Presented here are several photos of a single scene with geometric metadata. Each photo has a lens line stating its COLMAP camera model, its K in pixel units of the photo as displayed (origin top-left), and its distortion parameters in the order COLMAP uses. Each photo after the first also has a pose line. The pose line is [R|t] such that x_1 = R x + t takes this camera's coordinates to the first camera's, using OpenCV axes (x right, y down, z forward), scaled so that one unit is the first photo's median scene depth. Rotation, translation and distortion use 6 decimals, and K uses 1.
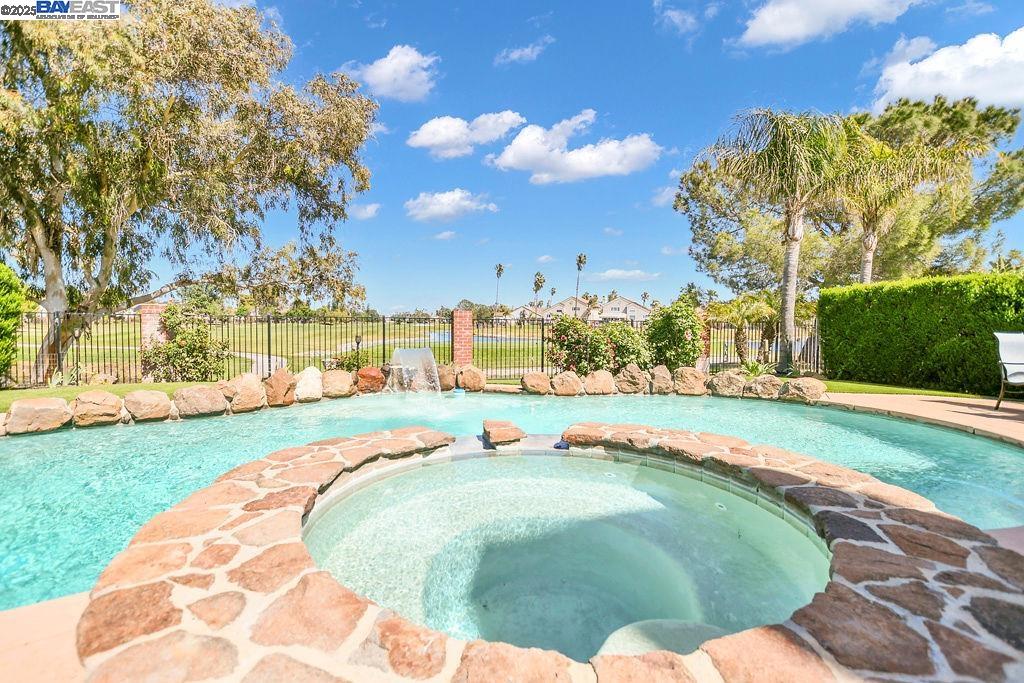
lens RADIAL K [[479.8, 0, 510.1], [0, 479.8, 338.3], [0, 0, 1]] dist [-0.015570, 0.000113]
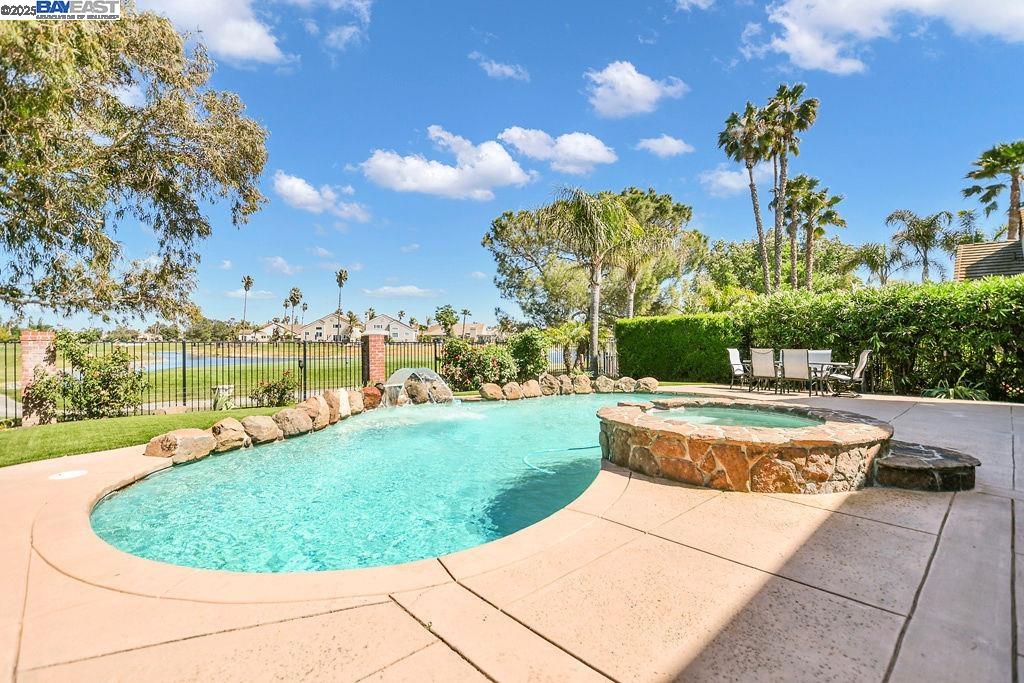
lens RADIAL K [[479.8, 0, 516.1], [0, 479.8, 341.1], [0, 0, 1]] dist [-0.015570, 0.000113]
pose [[0.858431, -0.009267, 0.512845, -0.355871], [0.023925, 0.999472, -0.021986, -0.010047], [-0.512371, 0.031143, 0.858200, -0.107880]]
